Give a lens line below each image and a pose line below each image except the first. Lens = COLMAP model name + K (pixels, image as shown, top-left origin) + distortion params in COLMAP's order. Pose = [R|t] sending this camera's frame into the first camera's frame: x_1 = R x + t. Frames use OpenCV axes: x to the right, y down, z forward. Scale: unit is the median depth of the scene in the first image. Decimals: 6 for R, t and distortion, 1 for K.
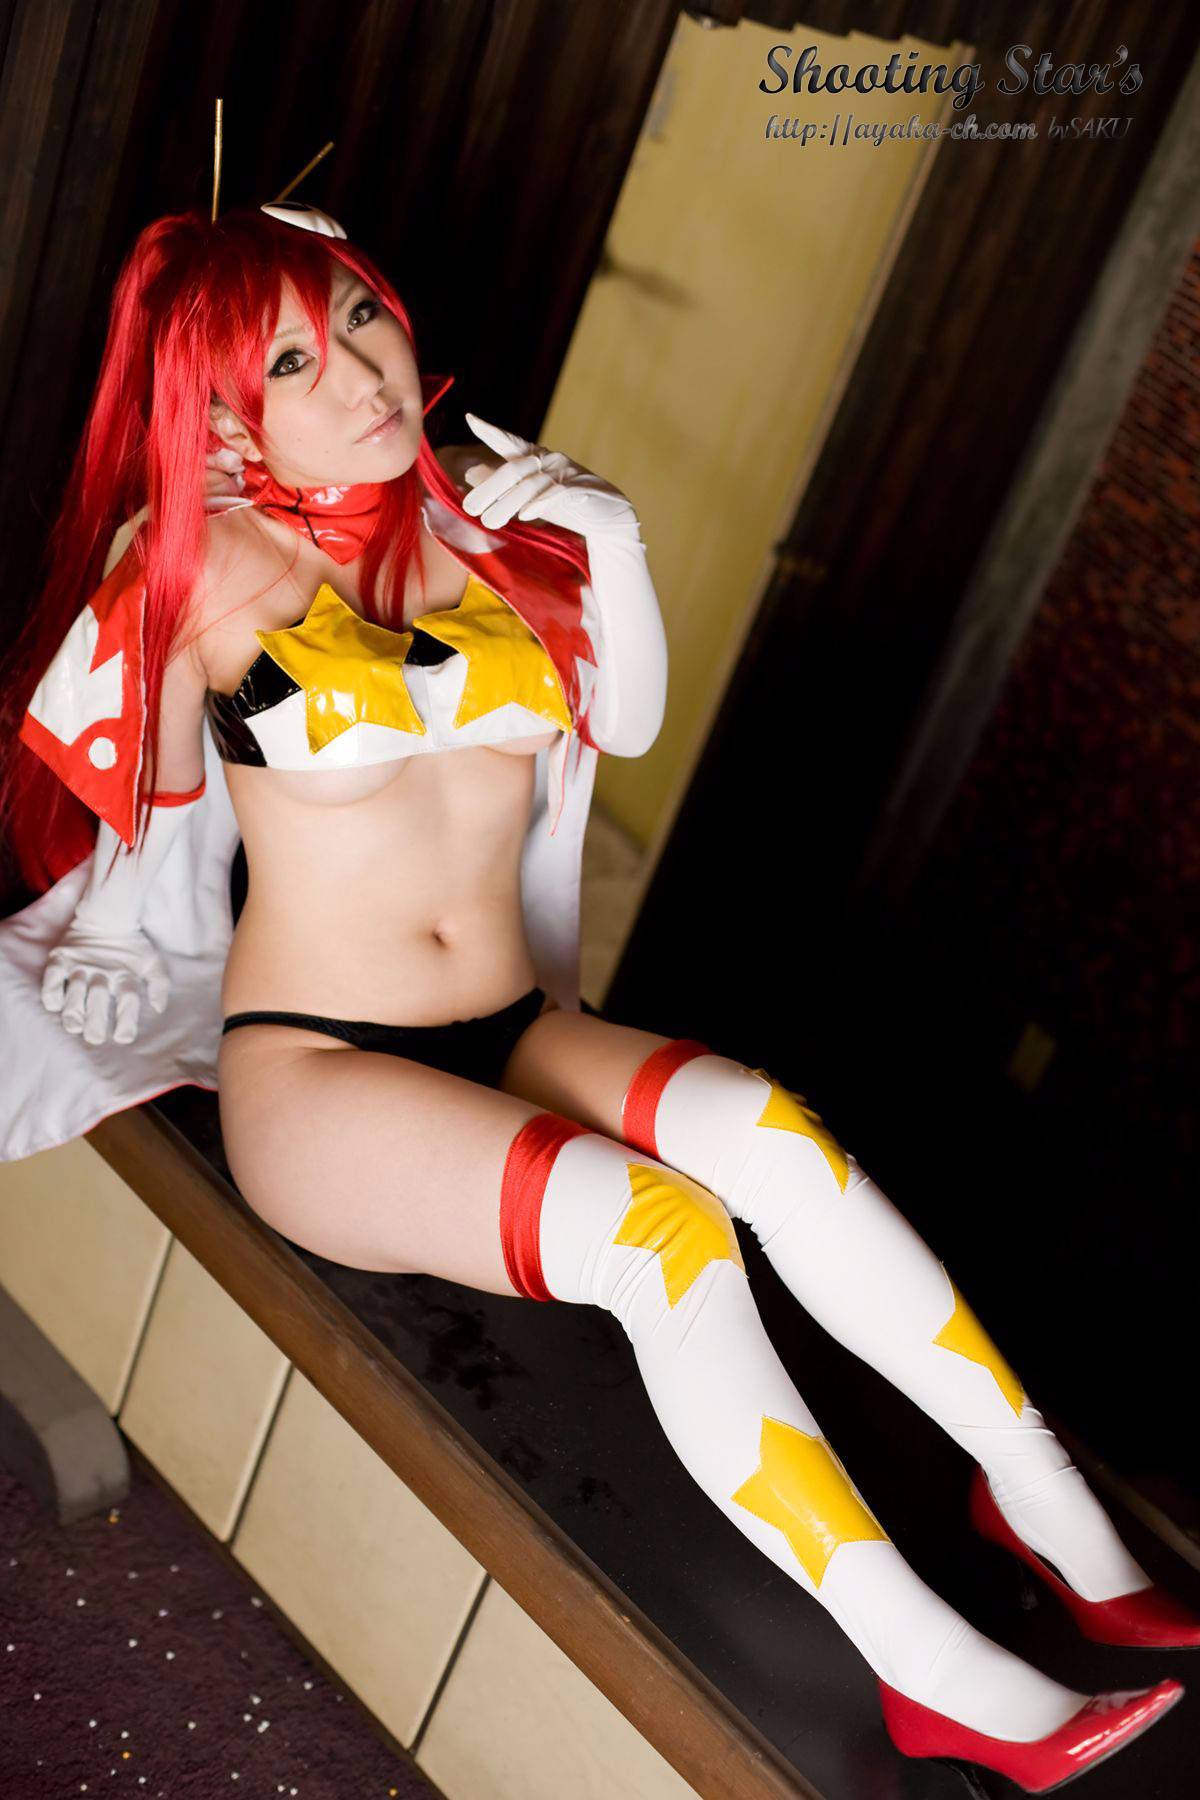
lens RADIAL K [[2664.7, 0, 600.0], [0, 2664.7, 900.0], [0, 0, 1]] dist [-0.148199, 0.128857]
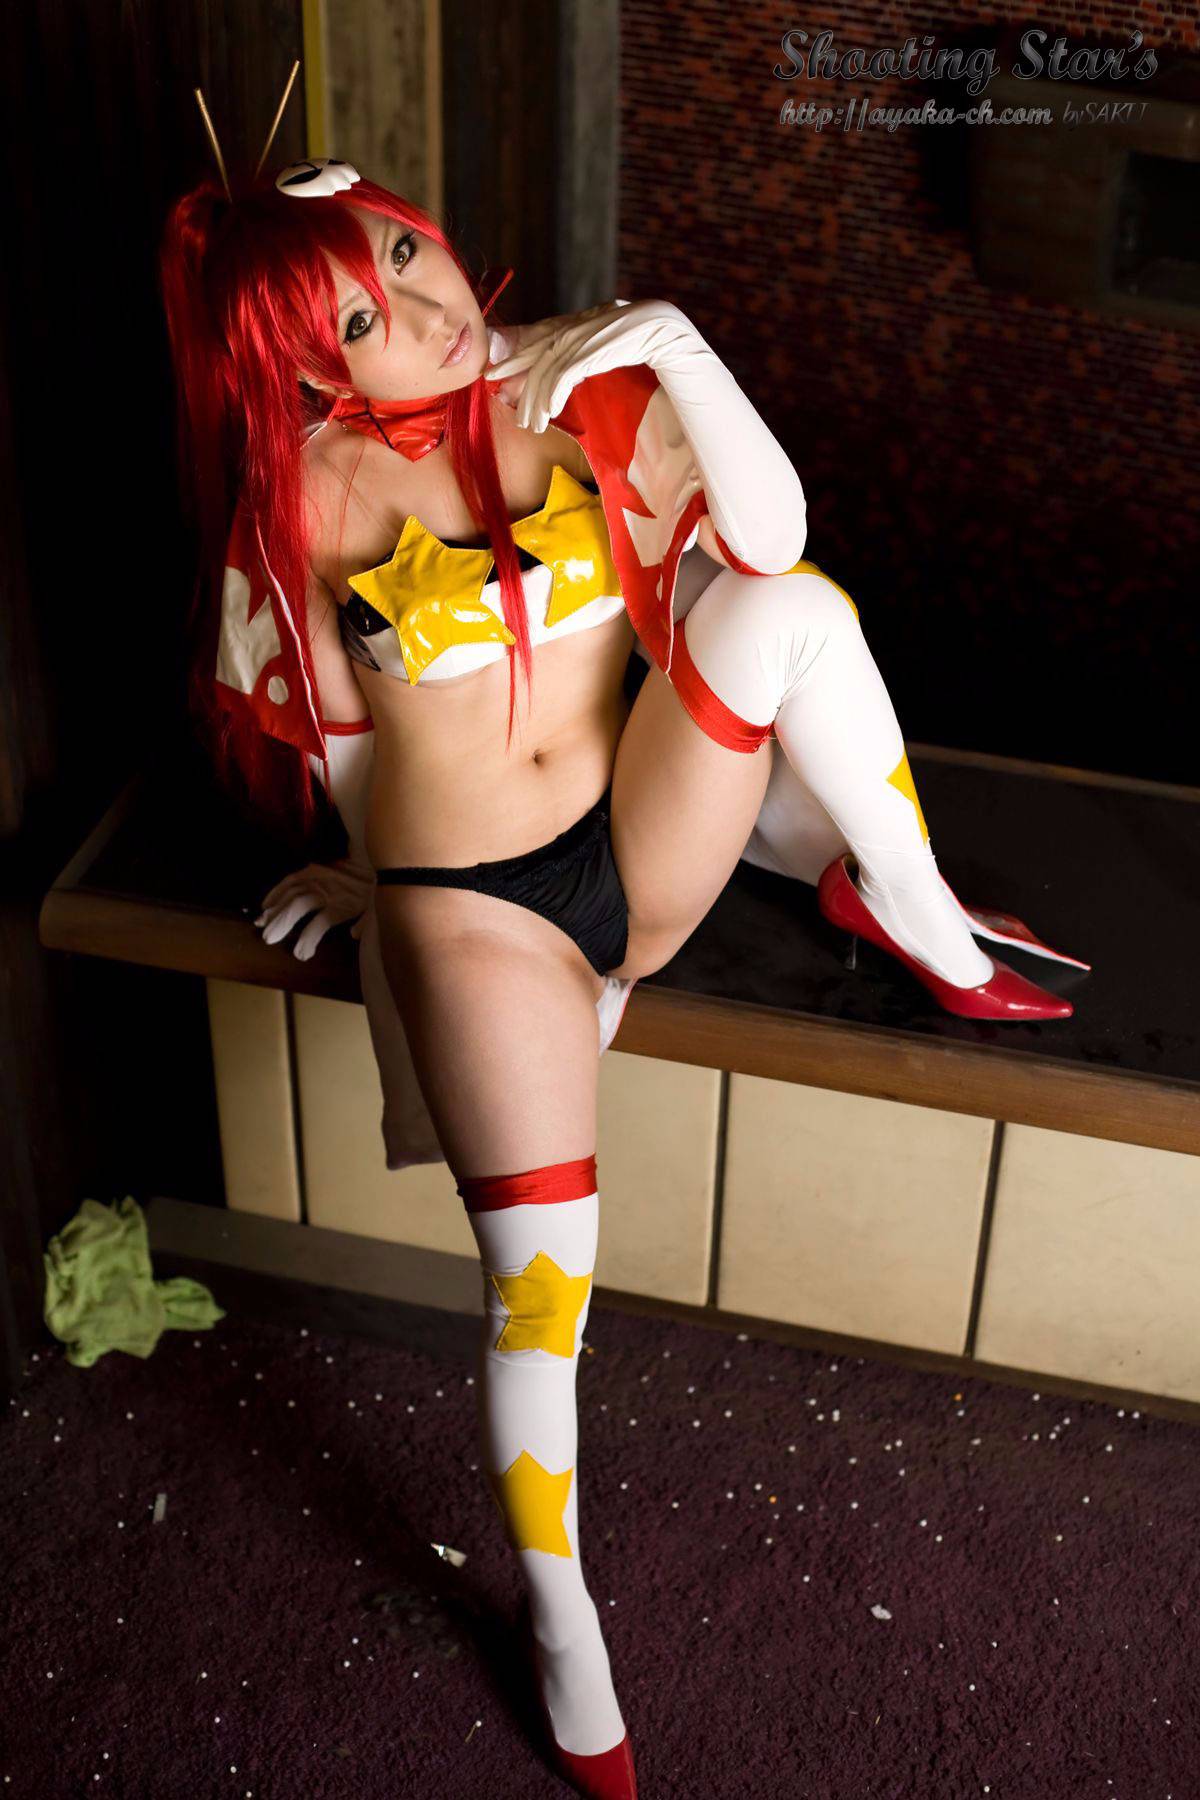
lens RADIAL K [[2664.7, 0, 600.0], [0, 2664.7, 900.0], [0, 0, 1]] dist [-0.148199, 0.128857]
pose [[0.823345, -0.516243, 0.235787, -0.345530], [0.480733, 0.855197, 0.193736, -0.139108], [-0.301660, -0.046161, 0.952298, -0.049699]]
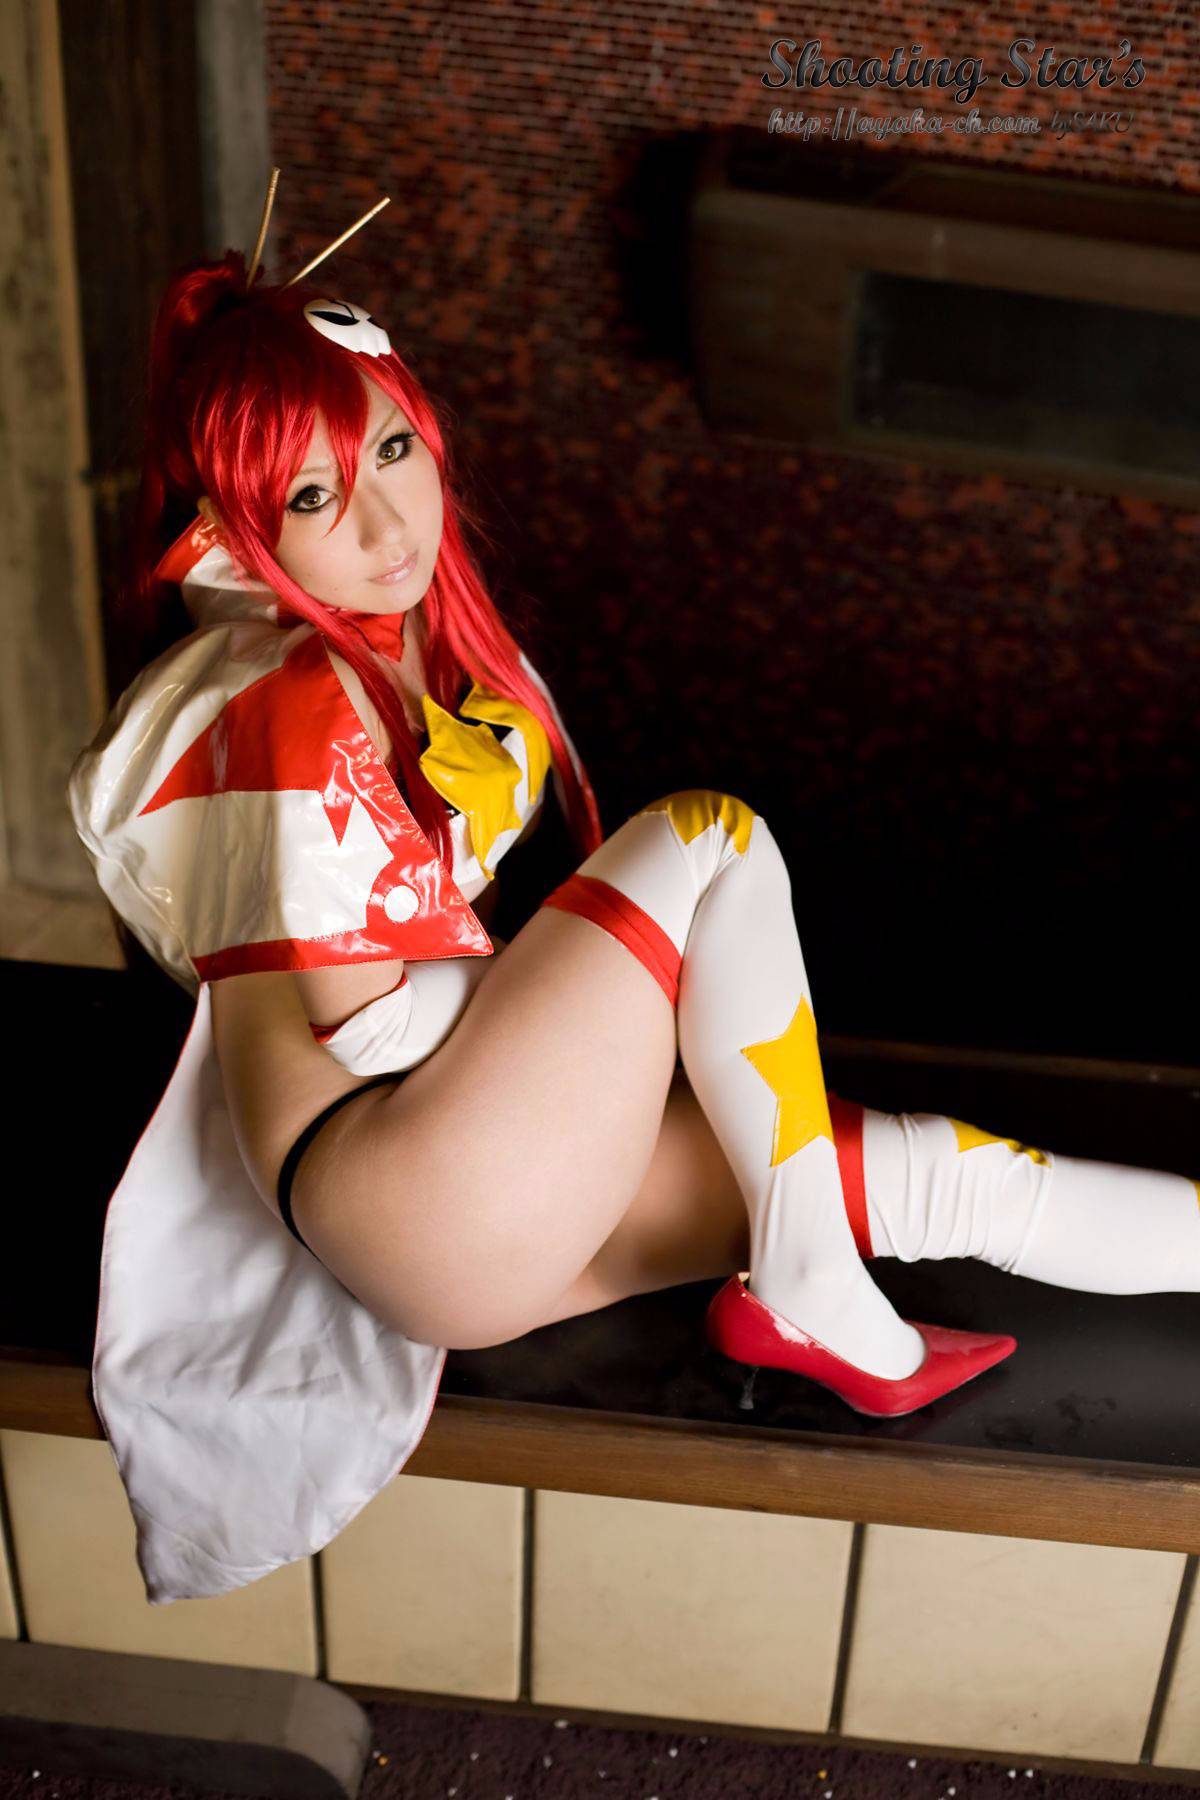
lens RADIAL K [[2664.7, 0, 600.0], [0, 2664.7, 900.0], [0, 0, 1]] dist [-0.148199, 0.128857]
pose [[0.742956, -0.570986, 0.349273, -0.276912], [0.514746, 0.820951, 0.247135, -0.200285], [-0.427847, -0.003823, 0.903843, 0.137732]]
